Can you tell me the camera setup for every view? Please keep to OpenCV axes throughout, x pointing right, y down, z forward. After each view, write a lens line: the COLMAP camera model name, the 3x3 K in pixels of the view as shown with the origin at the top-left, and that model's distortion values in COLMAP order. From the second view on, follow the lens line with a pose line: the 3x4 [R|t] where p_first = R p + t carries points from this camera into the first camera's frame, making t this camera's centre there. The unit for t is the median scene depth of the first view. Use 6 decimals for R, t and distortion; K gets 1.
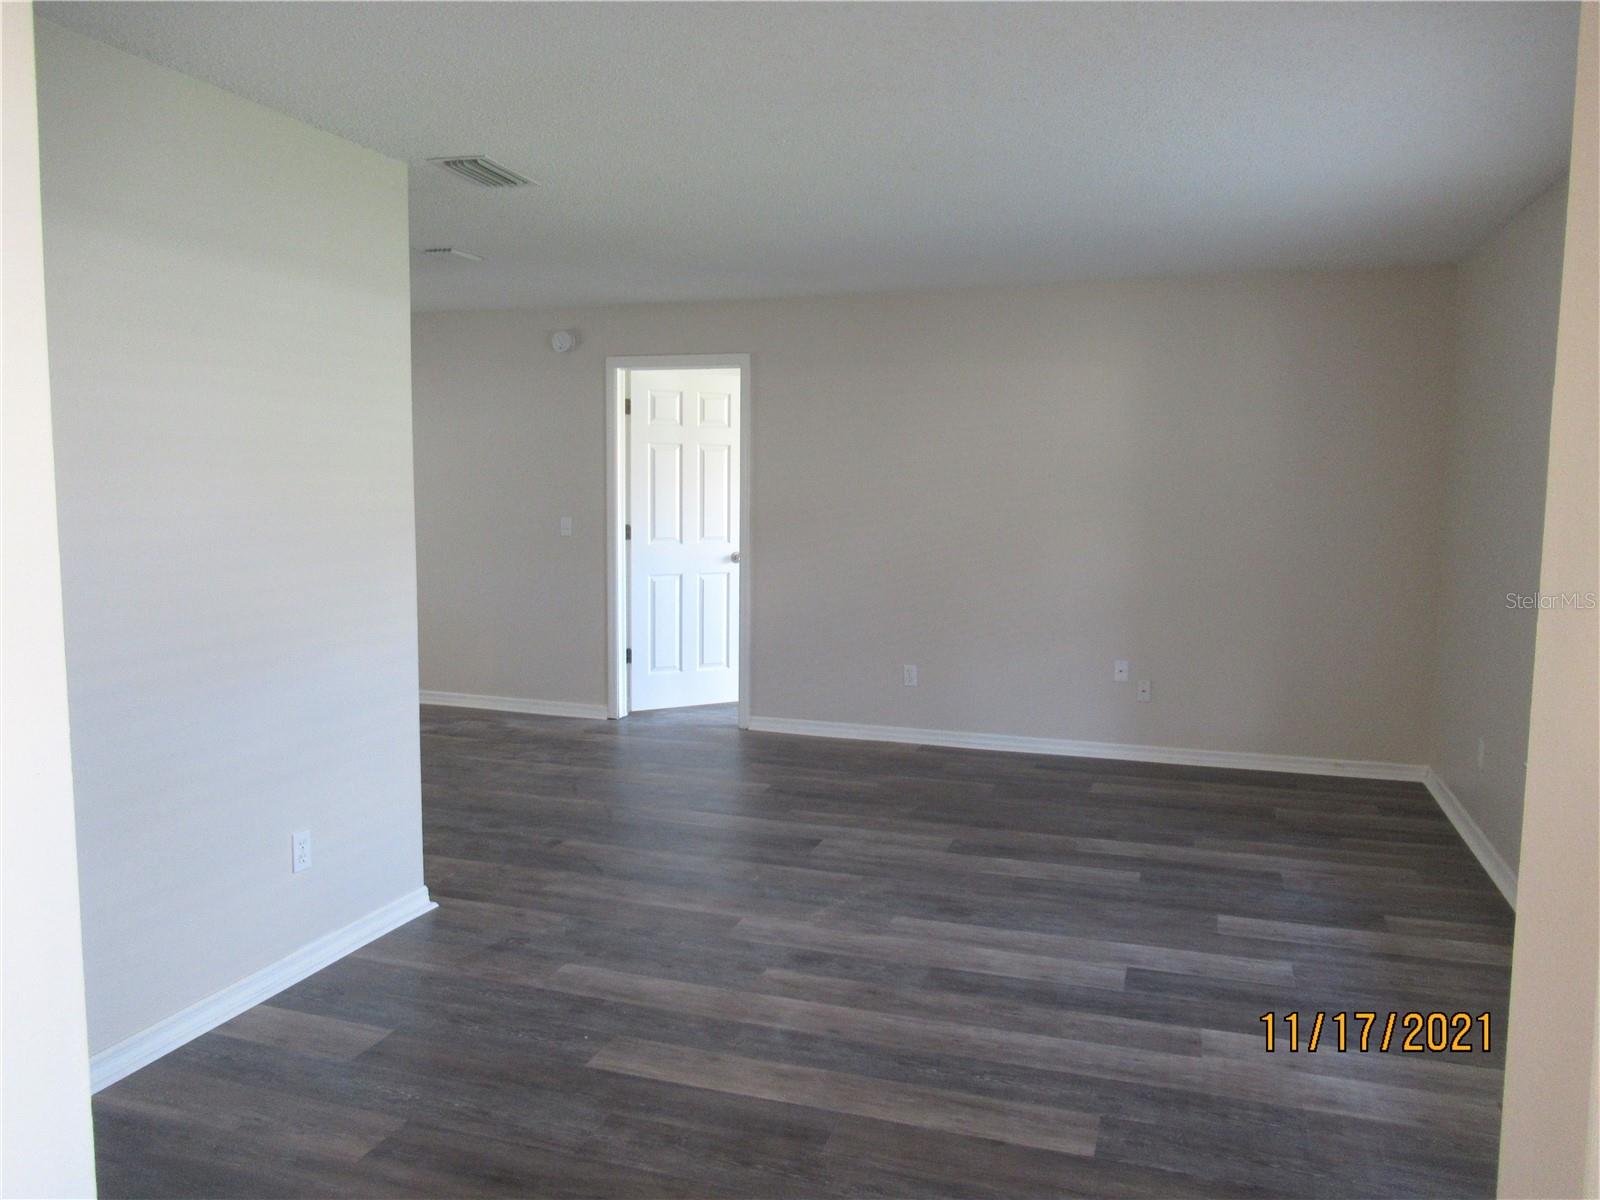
lens RADIAL K [[1186.3, 0, 795.5], [0, 1186.3, 595.6], [0, 0, 1]] dist [-0.018617, 0.002240]
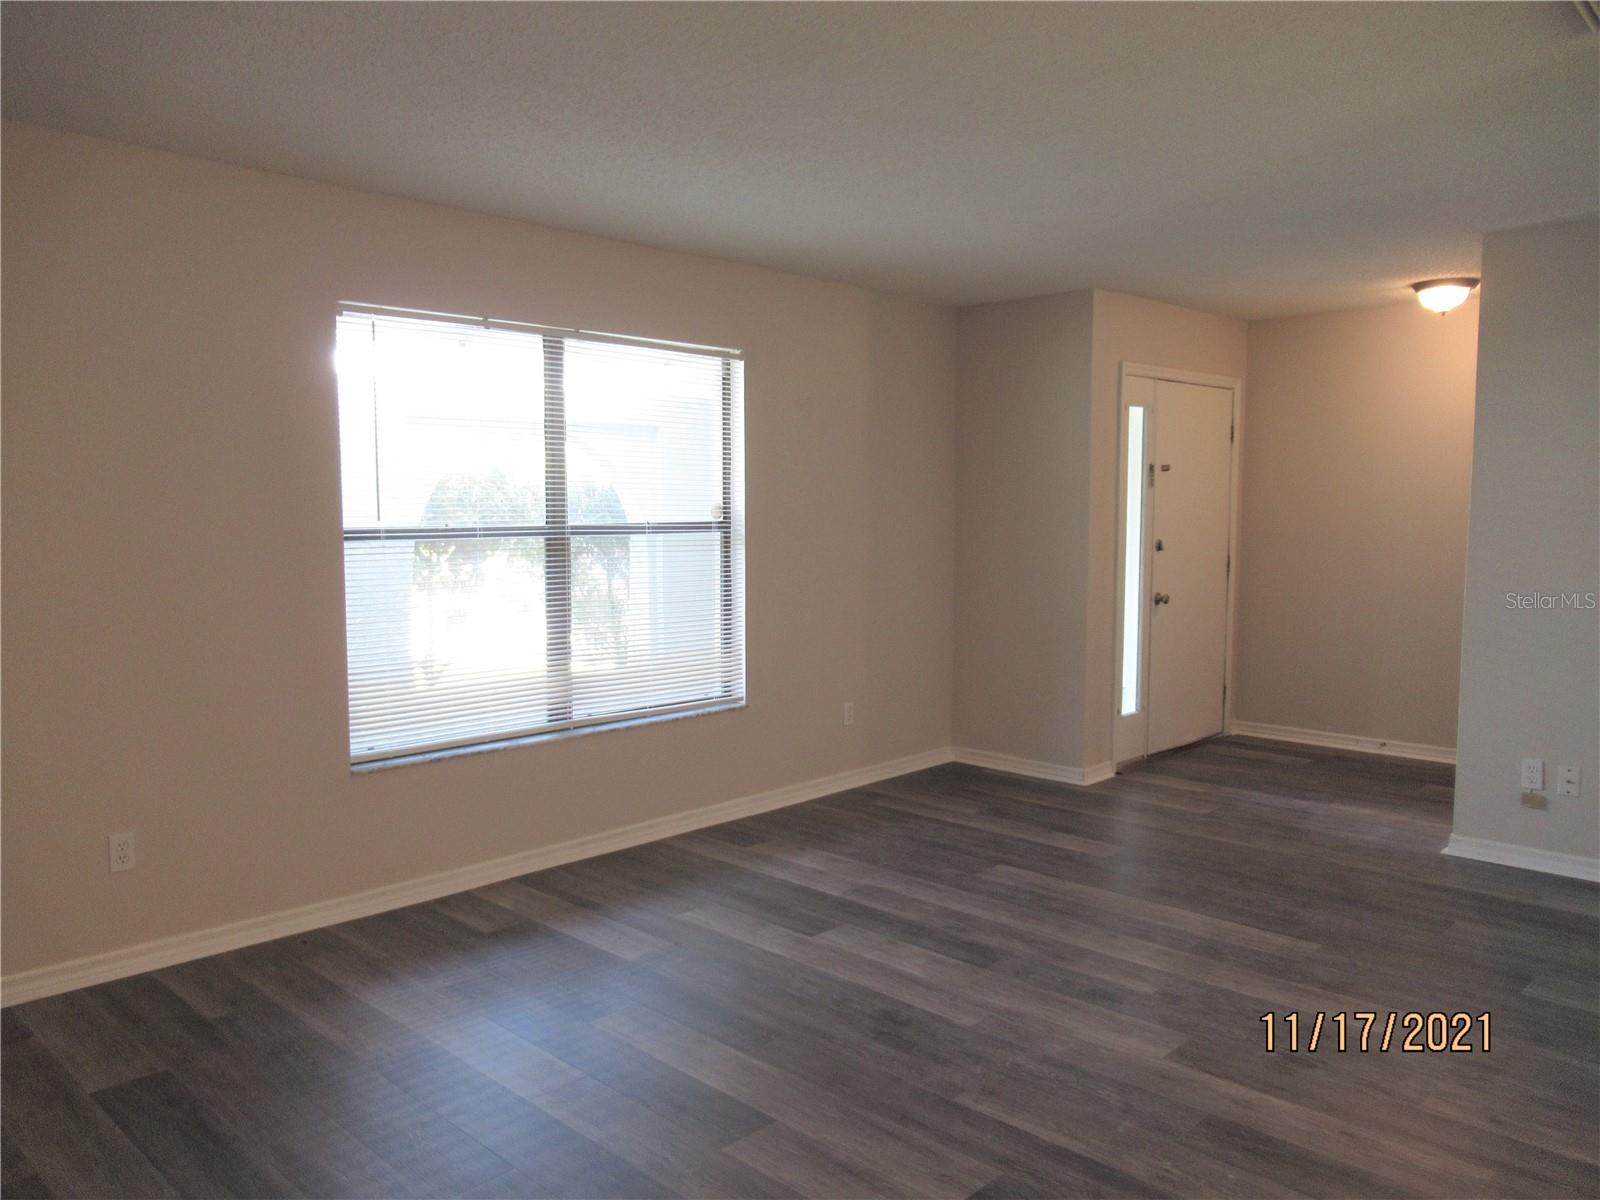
lens RADIAL K [[1186.3, 0, 795.5], [0, 1186.3, 595.6], [0, 0, 1]] dist [-0.018617, 0.002240]
pose [[-0.904594, -0.037874, 0.424587, -0.160451], [0.038432, 0.984742, 0.169721, -0.183873], [-0.424537, 0.169846, -0.889337, 1.947097]]
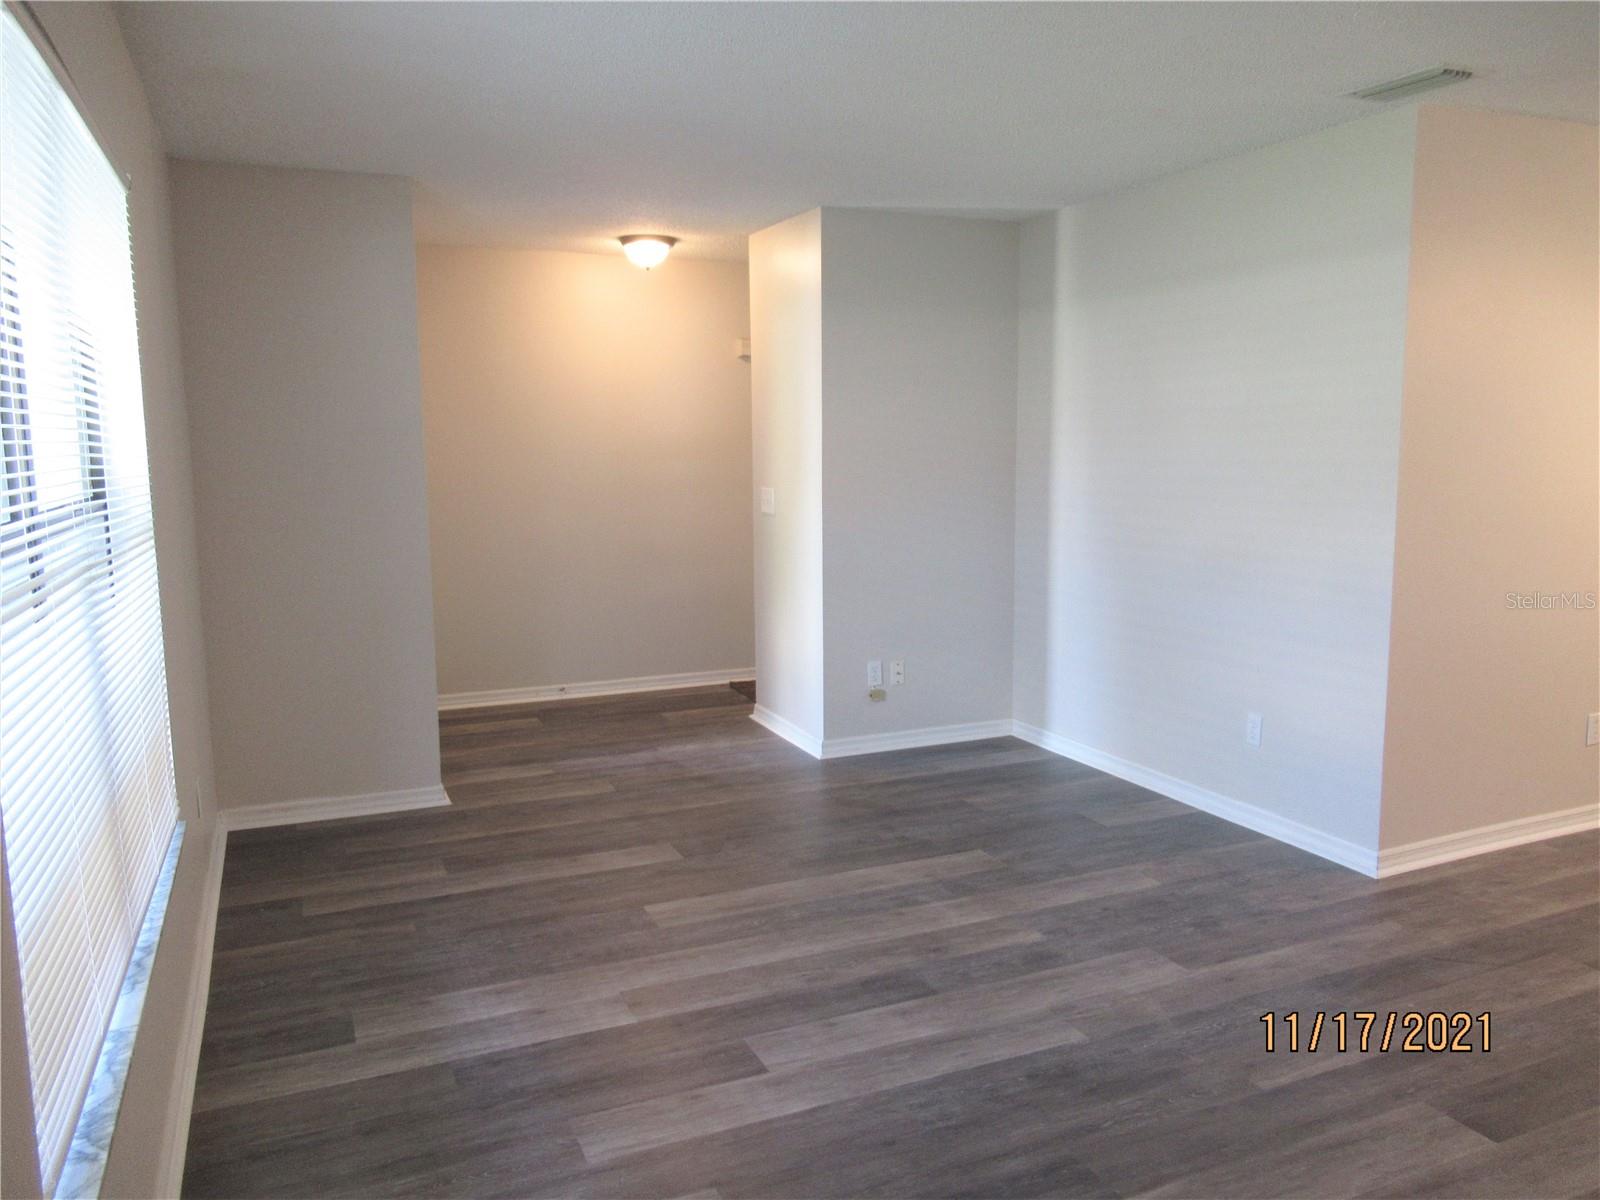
lens RADIAL K [[1186.3, 0, 795.5], [0, 1186.3, 595.6], [0, 0, 1]] dist [-0.018617, 0.002240]
pose [[-0.741624, 0.090544, -0.664677, 0.759964], [-0.055952, 0.979047, 0.195799, -0.141885], [0.668478, 0.182399, -0.721018, 1.527723]]
